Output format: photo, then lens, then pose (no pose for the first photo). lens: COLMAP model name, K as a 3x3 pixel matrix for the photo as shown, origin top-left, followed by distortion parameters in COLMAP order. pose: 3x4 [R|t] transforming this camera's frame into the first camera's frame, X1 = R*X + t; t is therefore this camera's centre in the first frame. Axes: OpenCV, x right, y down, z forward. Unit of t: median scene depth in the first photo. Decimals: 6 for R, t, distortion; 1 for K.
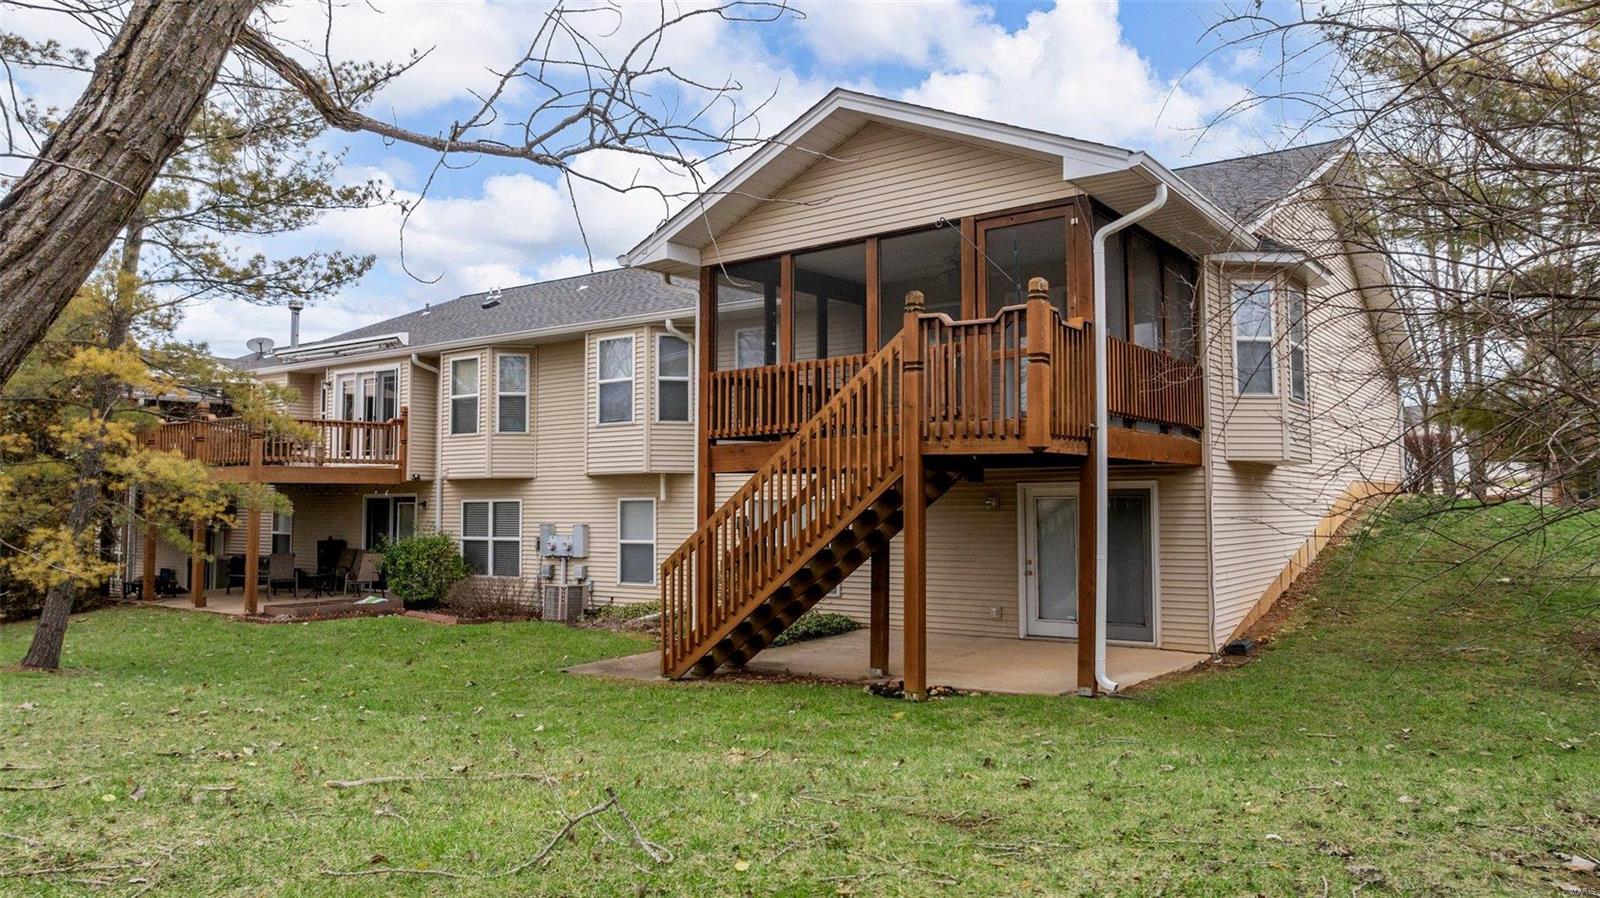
lens RADIAL K [[1088.5, 0, 803.4], [0, 1088.5, 457.7], [0, 0, 1]] dist [-0.036958, -0.000925]
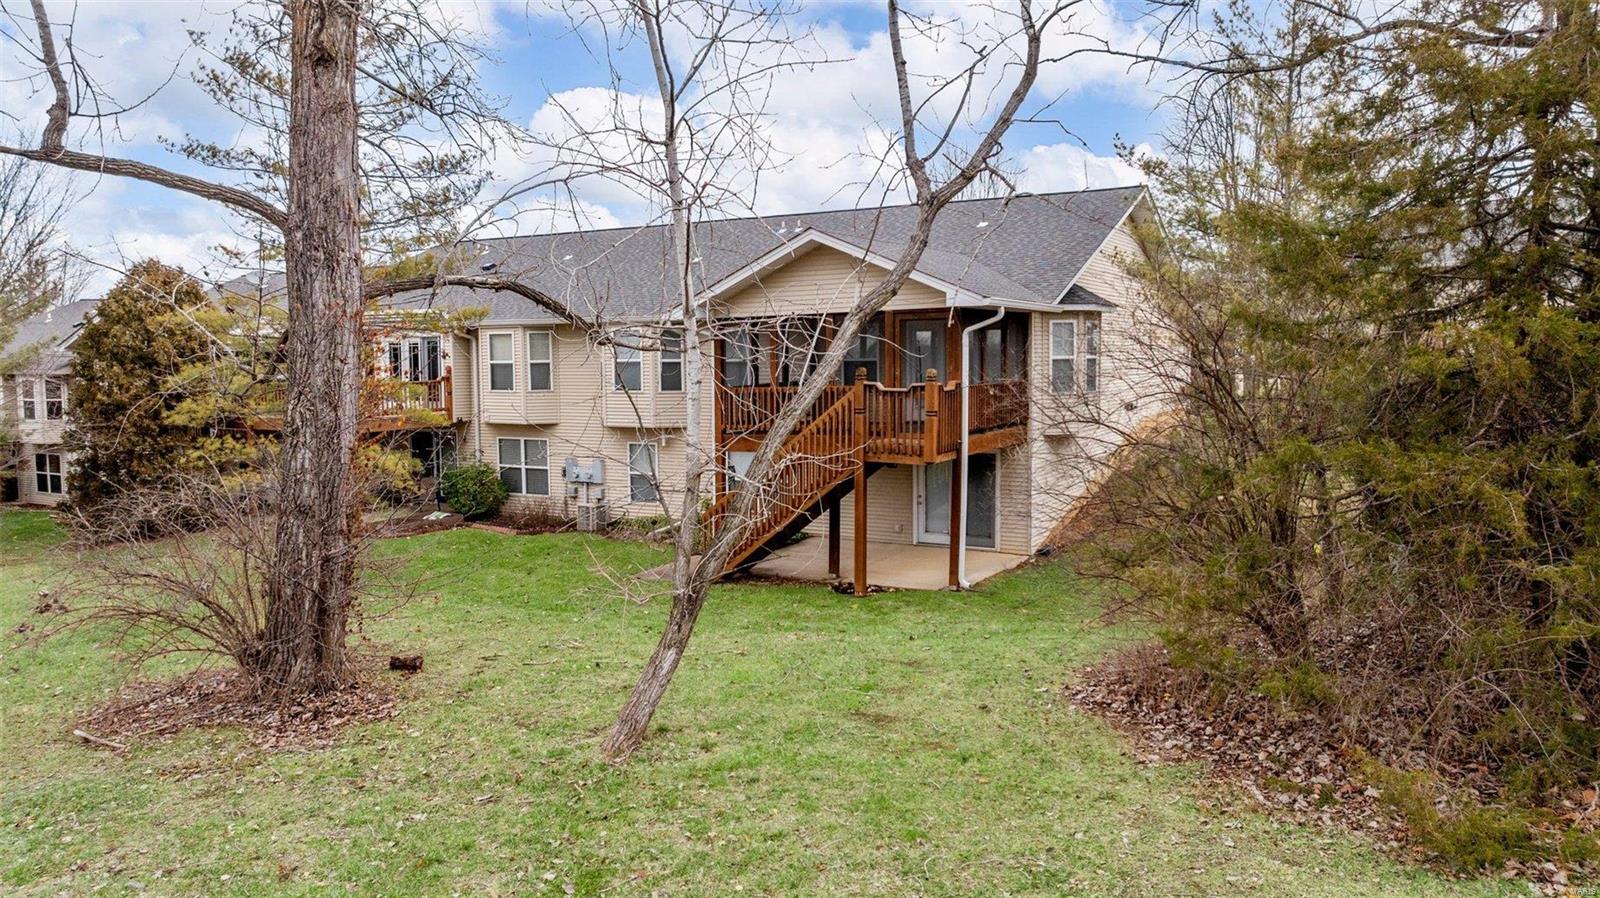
lens RADIAL K [[1121.6, 0, 800.0], [0, 1121.6, 449.0], [0, 0, 1]] dist [-0.004656, 0.001178]
pose [[0.993717, -0.015871, 0.110795, -0.143025], [0.000116, 0.990041, 0.140779, -0.201131], [-0.111925, -0.139882, 0.983822, -0.565362]]
